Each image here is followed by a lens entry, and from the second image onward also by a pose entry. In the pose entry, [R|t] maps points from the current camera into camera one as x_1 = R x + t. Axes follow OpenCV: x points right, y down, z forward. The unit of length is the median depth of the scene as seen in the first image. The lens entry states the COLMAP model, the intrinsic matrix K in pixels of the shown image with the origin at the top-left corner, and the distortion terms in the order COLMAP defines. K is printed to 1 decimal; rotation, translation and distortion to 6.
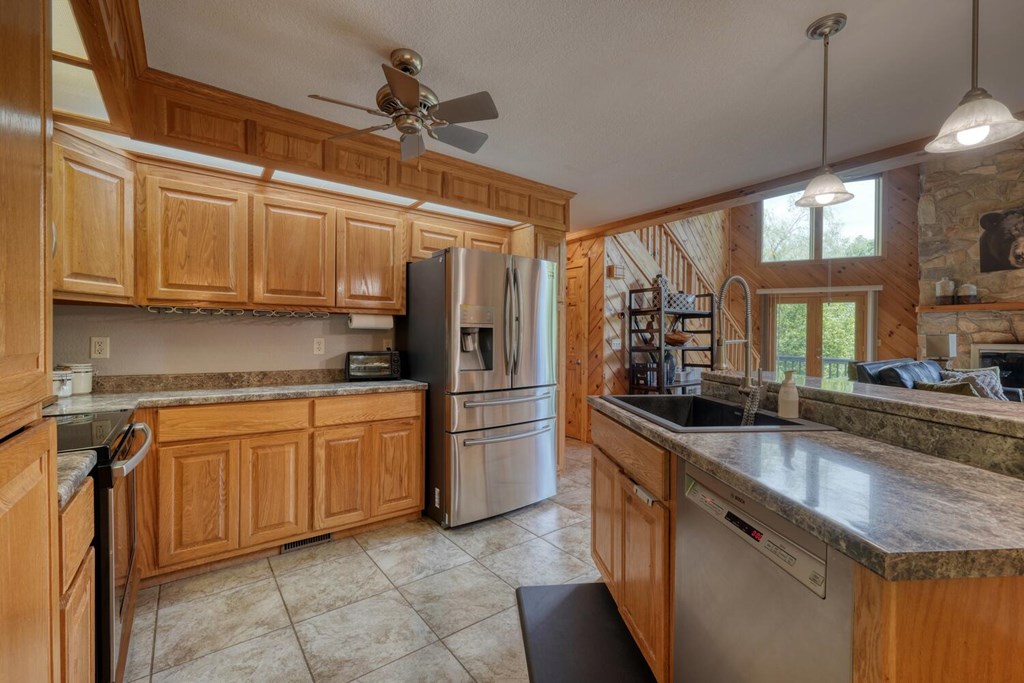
lens RADIAL K [[428.4, 0, 516.5], [0, 428.4, 341.9], [0, 0, 1]] dist [0.000055, 0.000305]
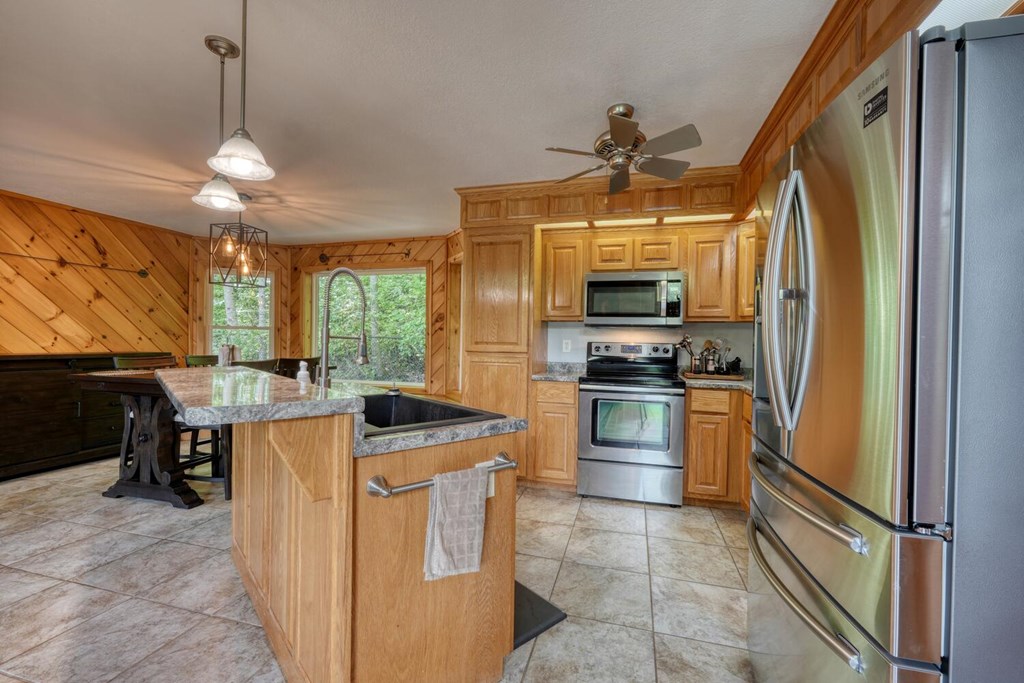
lens RADIAL K [[431.6, 0, 510.1], [0, 431.6, 340.6], [0, 0, 1]] dist [-0.002068, 0.000591]
pose [[-0.801761, -0.015832, -0.597435, 0.197444], [-0.025173, 0.999657, 0.007292, -0.003735], [0.597114, 0.020886, -0.801884, 0.496145]]
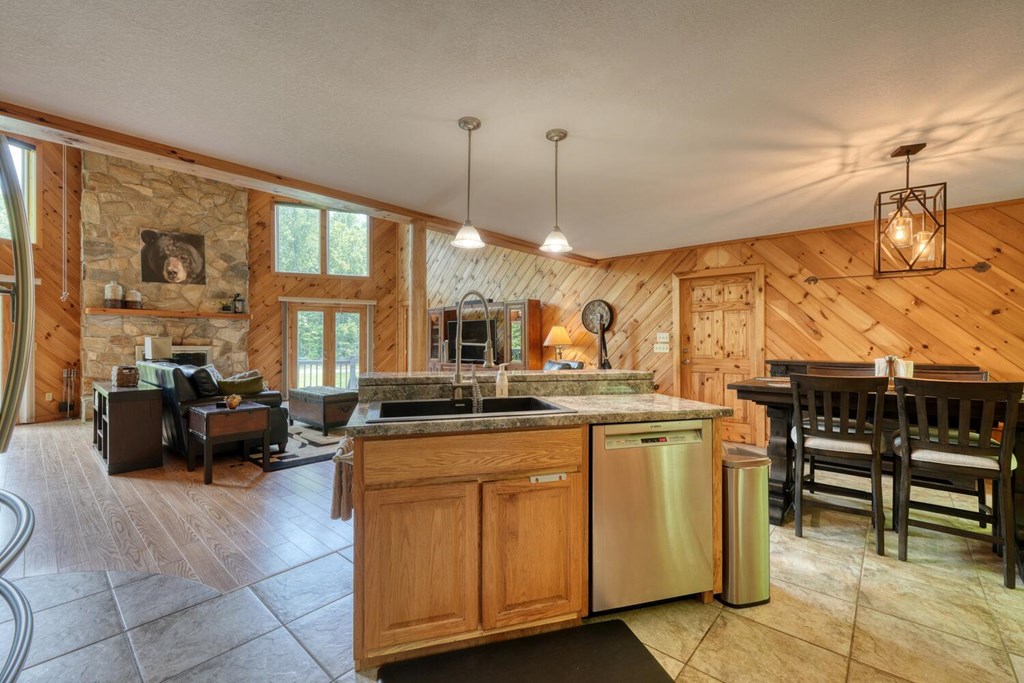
lens RADIAL K [[431.6, 0, 510.1], [0, 431.6, 340.6], [0, 0, 1]] dist [-0.002068, 0.000591]
pose [[-0.184716, -0.003125, 0.982787, -0.183968], [0.009243, 0.999945, 0.004916, -0.005959], [-0.982748, 0.009992, -0.184677, 0.273755]]
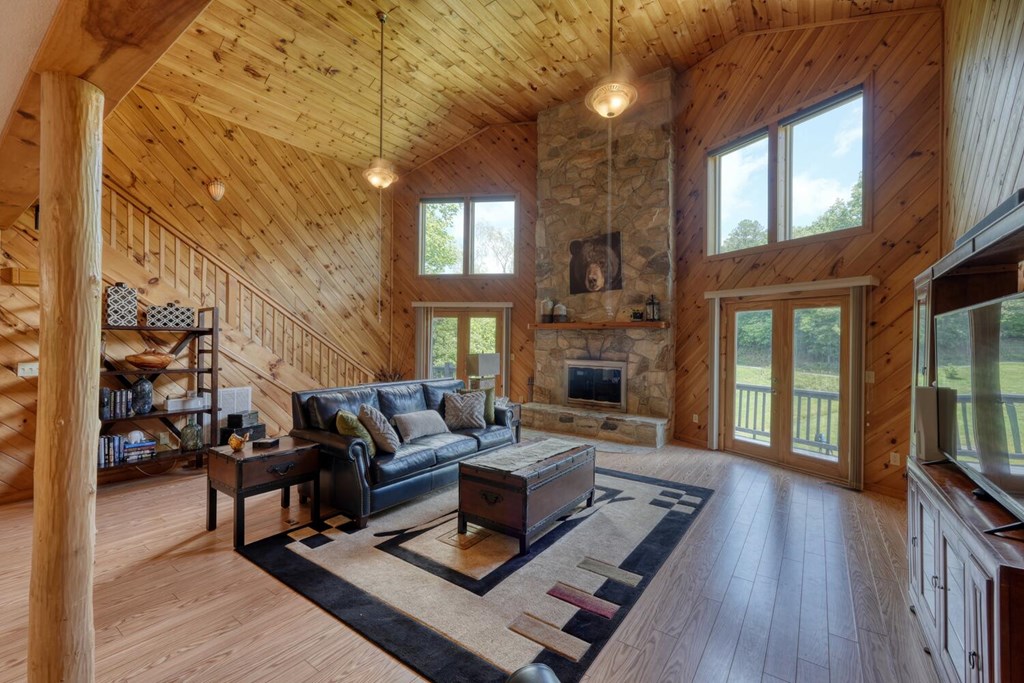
lens RADIAL K [[431.6, 0, 510.1], [0, 431.6, 340.6], [0, 0, 1]] dist [-0.002068, 0.000591]
pose [[0.957860, 0.006491, 0.287163, 0.619099], [-0.003635, 0.999938, -0.010478, -0.031291], [-0.287213, 0.008993, 0.957824, -0.009057]]
